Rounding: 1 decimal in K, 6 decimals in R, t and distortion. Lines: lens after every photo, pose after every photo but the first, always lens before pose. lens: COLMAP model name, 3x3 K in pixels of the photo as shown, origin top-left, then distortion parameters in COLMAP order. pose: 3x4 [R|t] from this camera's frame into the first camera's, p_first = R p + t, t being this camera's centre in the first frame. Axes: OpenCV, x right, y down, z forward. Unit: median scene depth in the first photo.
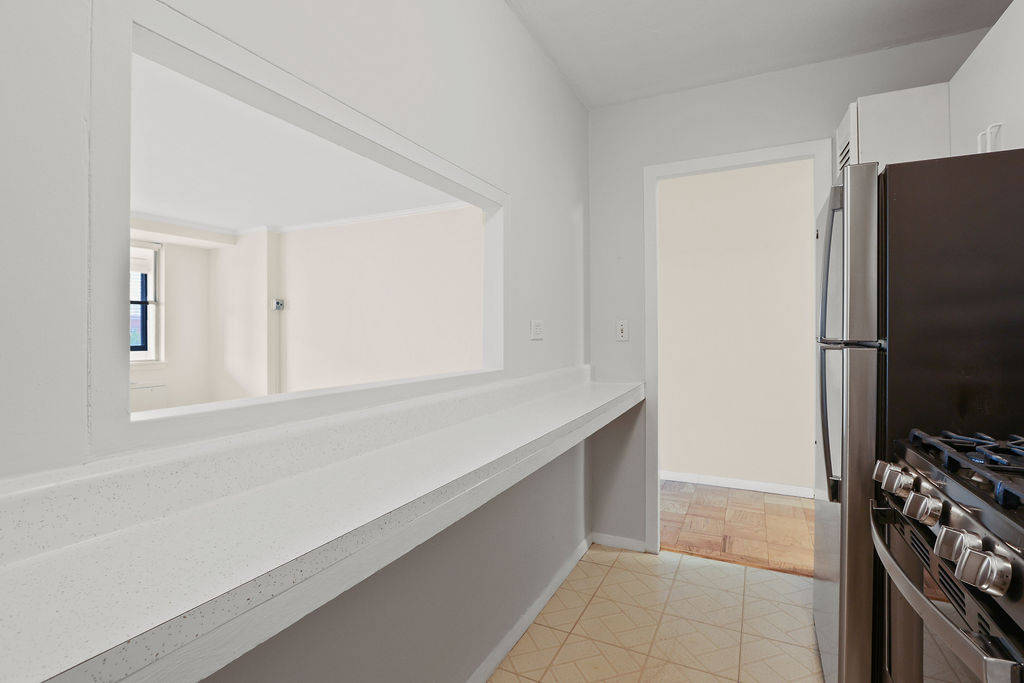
lens RADIAL K [[481.7, 0, 508.5], [0, 481.7, 326.9], [0, 0, 1]] dist [-0.014677, 0.000842]
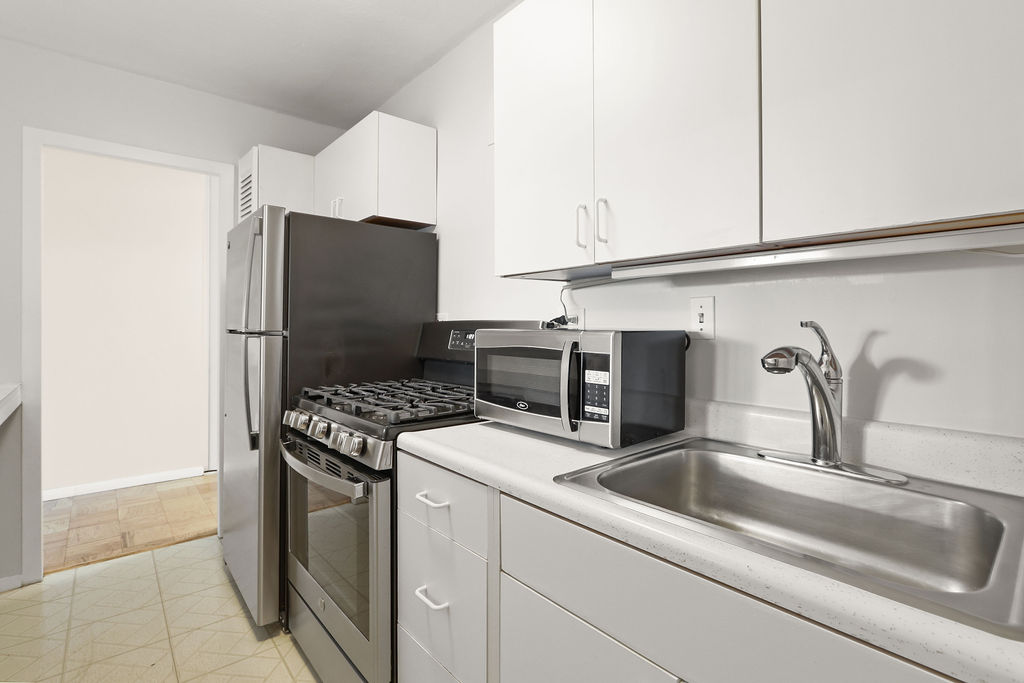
lens RADIAL K [[474.0, 0, 509.9], [0, 474.0, 334.3], [0, 0, 1]] dist [-0.015274, 0.001262]
pose [[0.372809, -0.011710, 0.927834, -0.152315], [-0.014769, 0.999719, 0.018551, 0.001465], [-0.927791, -0.020619, 0.372531, -0.089175]]
